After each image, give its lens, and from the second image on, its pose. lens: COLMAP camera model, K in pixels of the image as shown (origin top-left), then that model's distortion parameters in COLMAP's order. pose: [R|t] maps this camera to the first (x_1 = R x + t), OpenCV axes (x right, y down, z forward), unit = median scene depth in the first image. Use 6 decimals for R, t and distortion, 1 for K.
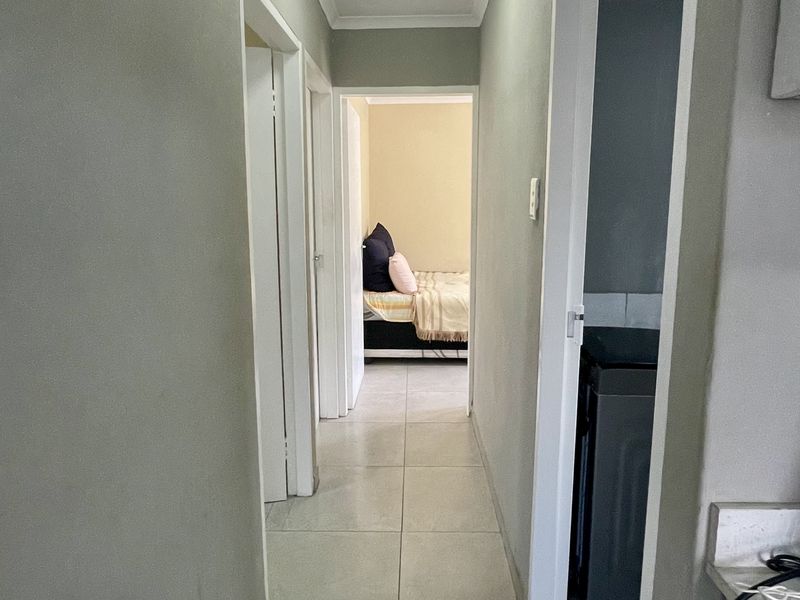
lens RADIAL K [[574.9, 0, 400.0], [0, 574.9, 300.0], [0, 0, 1]] dist [0.009372, 0.003628]
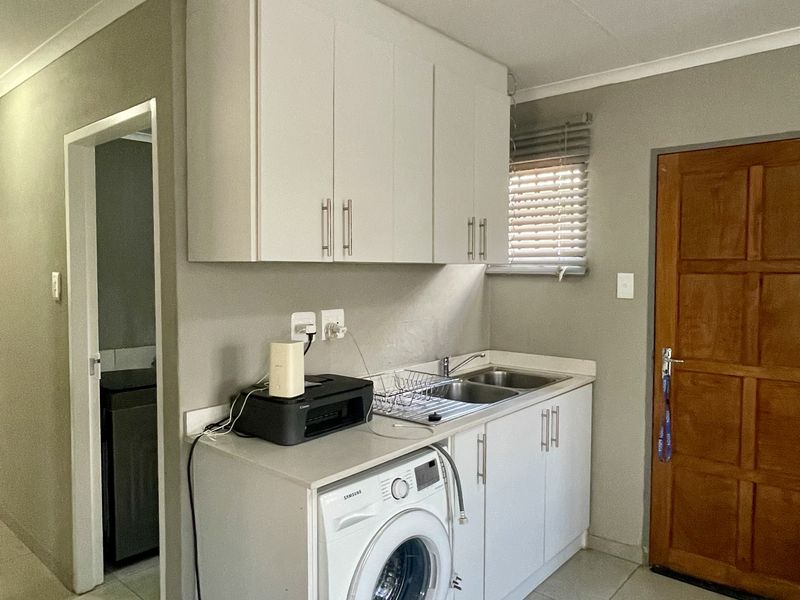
lens RADIAL K [[574.9, 0, 400.0], [0, 574.9, 300.0], [0, 0, 1]] dist [0.009372, 0.003628]
pose [[0.641492, -0.039489, 0.766113, -0.352608], [0.121553, 0.991290, -0.050685, 0.044171], [-0.757439, 0.125637, 0.640704, -0.643676]]
